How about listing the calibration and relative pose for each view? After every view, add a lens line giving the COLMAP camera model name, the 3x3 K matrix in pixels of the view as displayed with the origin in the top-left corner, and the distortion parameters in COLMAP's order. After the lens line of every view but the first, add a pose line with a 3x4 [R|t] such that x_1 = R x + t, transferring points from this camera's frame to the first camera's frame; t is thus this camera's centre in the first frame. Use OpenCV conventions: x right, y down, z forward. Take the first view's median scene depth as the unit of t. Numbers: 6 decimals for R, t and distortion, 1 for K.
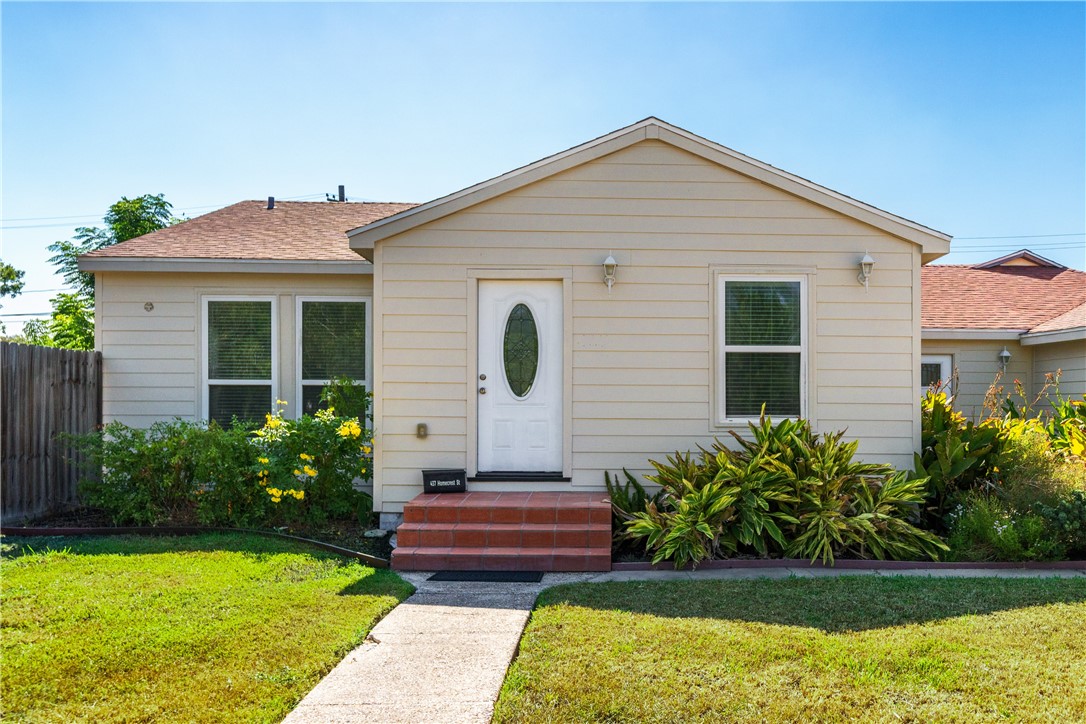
lens RADIAL K [[914.6, 0, 602.2], [0, 914.6, 399.6], [0, 0, 1]] dist [0.006714, 0.000784]
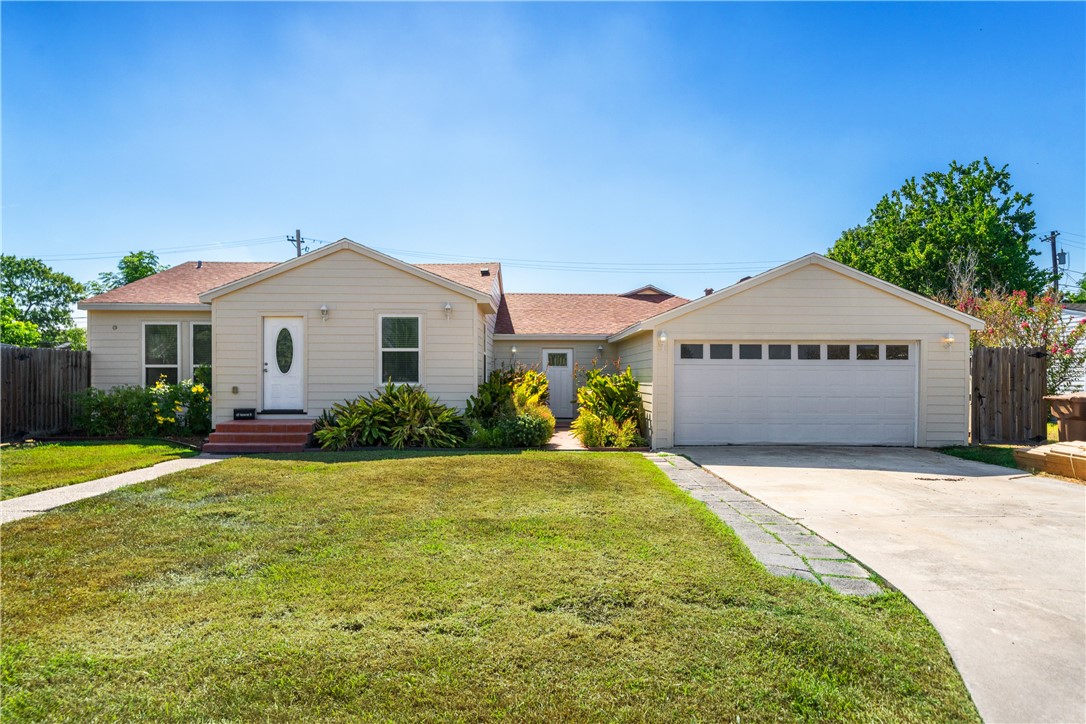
lens RADIAL K [[694.8, 0, 538.4], [0, 694.8, 374.4], [0, 0, 1]] dist [0.004456, 0.002921]
pose [[0.999962, -0.003736, -0.007881, 0.498541], [0.003766, 0.999986, 0.003732, -0.004298], [0.007867, -0.003762, 0.999962, -0.566789]]
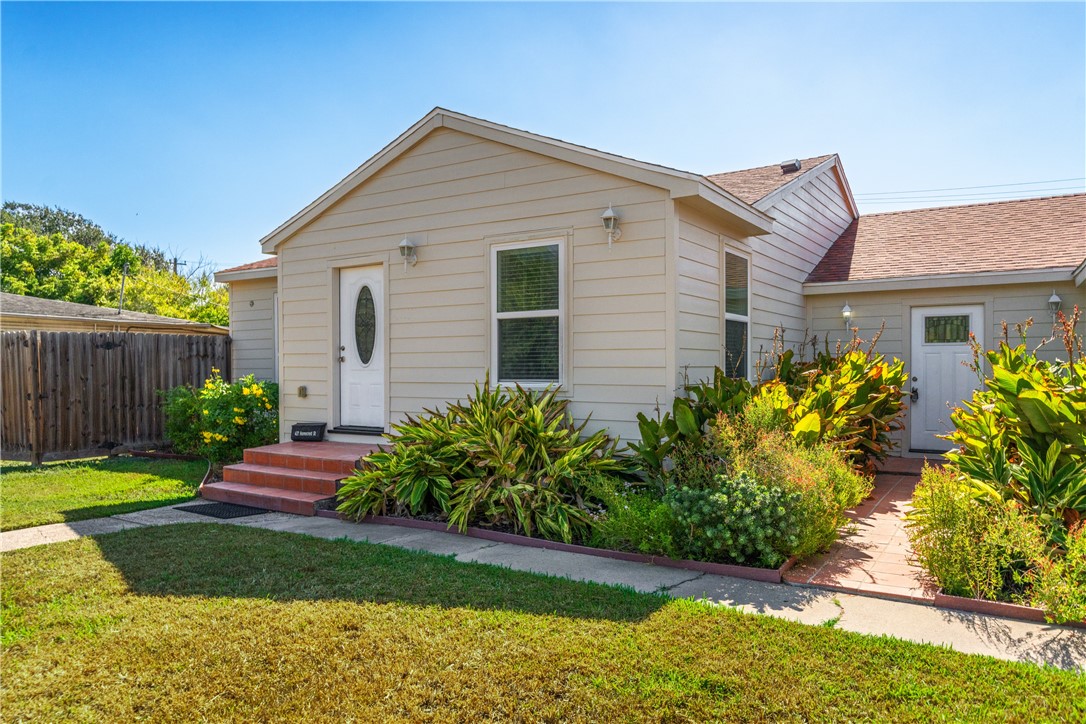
lens RADIAL K [[742.8, 0, 542.1], [0, 742.8, 372.8], [0, 0, 1]] dist [-0.002289, -0.000064]
pose [[0.834379, -0.004265, -0.551175, 0.641696], [0.014253, 0.999803, 0.013839, -0.001619], [0.551007, -0.019403, 0.834275, 0.319382]]
